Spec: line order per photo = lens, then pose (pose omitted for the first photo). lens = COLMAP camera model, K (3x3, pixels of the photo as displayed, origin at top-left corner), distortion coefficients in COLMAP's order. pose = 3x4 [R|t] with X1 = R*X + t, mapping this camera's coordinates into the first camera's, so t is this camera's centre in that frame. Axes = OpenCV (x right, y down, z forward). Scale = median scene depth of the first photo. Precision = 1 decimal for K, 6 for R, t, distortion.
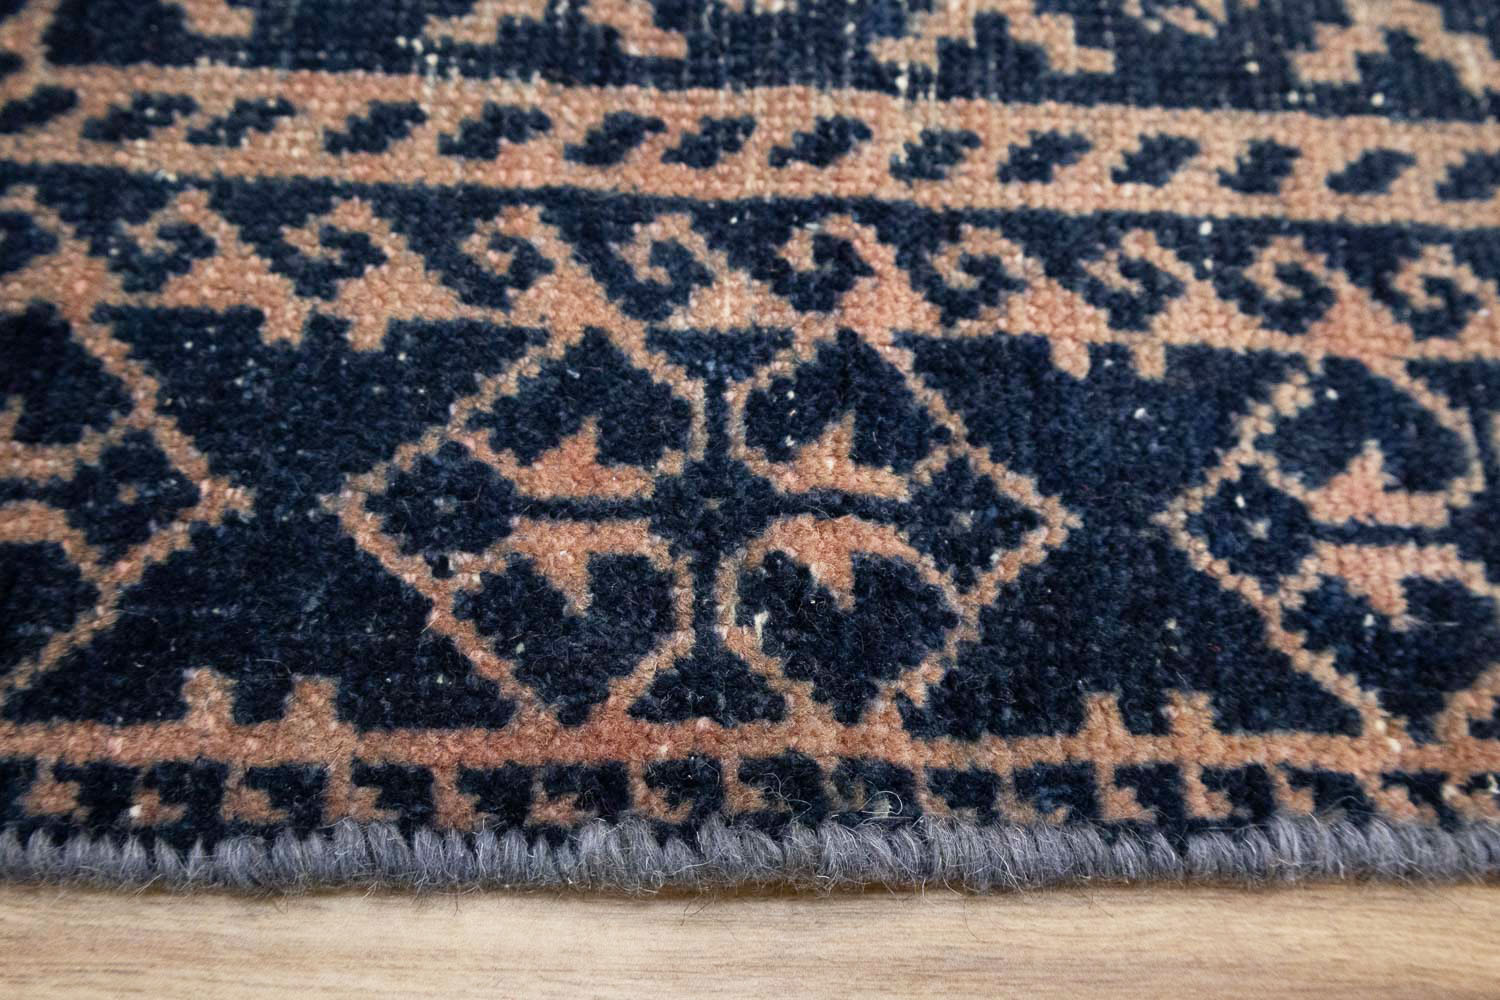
lens RADIAL K [[1590.4, 0, 741.4], [0, 1590.4, 455.3], [0, 0, 1]] dist [-0.020843, 0.019415]
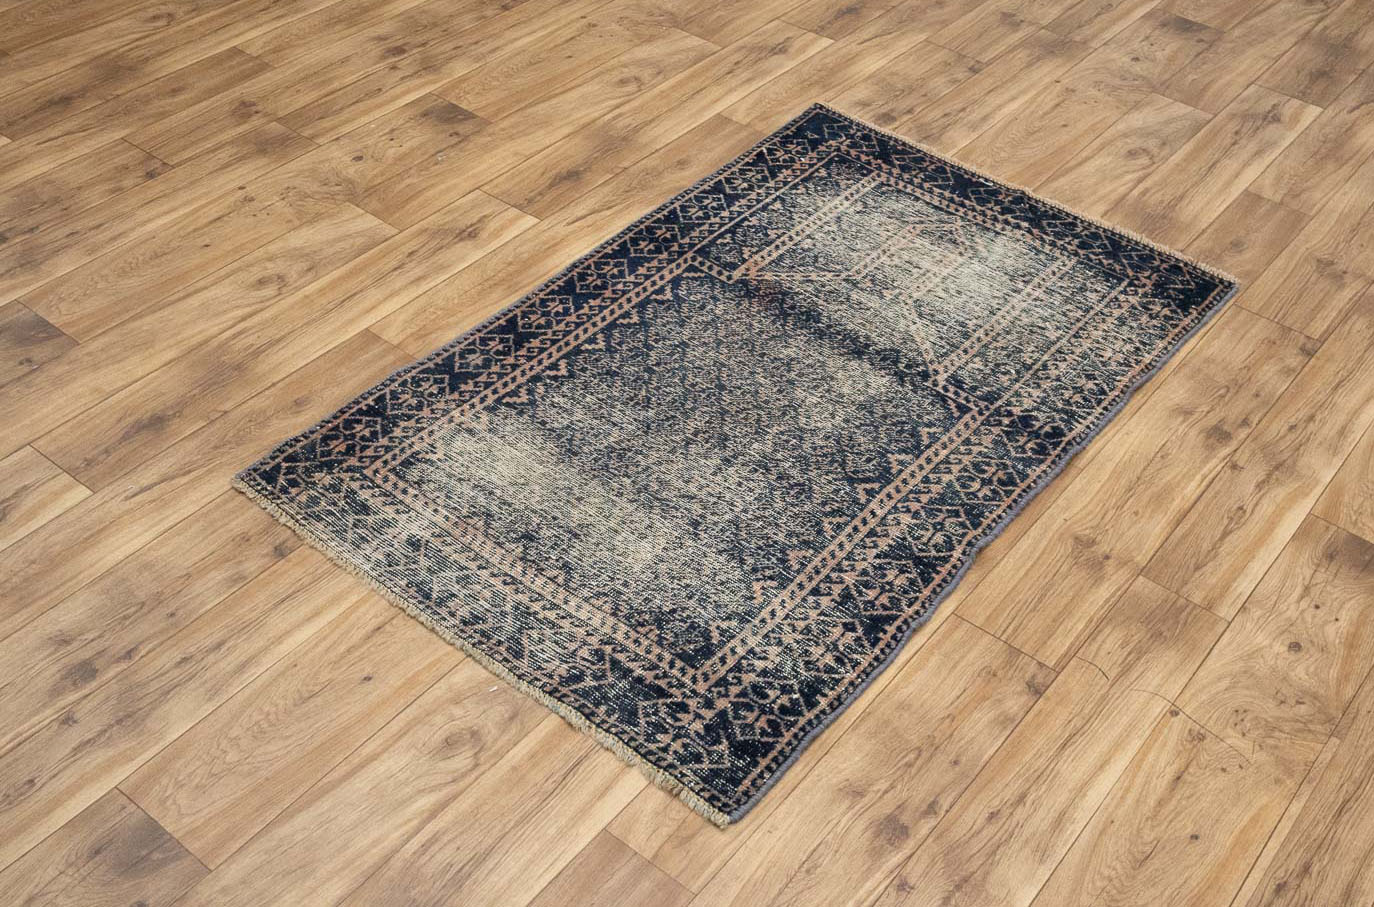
lens RADIAL K [[1503.9, 0, 722.9], [0, 1503.9, 454.3], [0, 0, 1]] dist [-0.024686, 0.004696]
pose [[-0.611970, 0.465065, -0.639693, 5.476104], [-0.728465, -0.016520, 0.684884, -6.312544], [0.307948, 0.885122, 0.348893, -0.977173]]
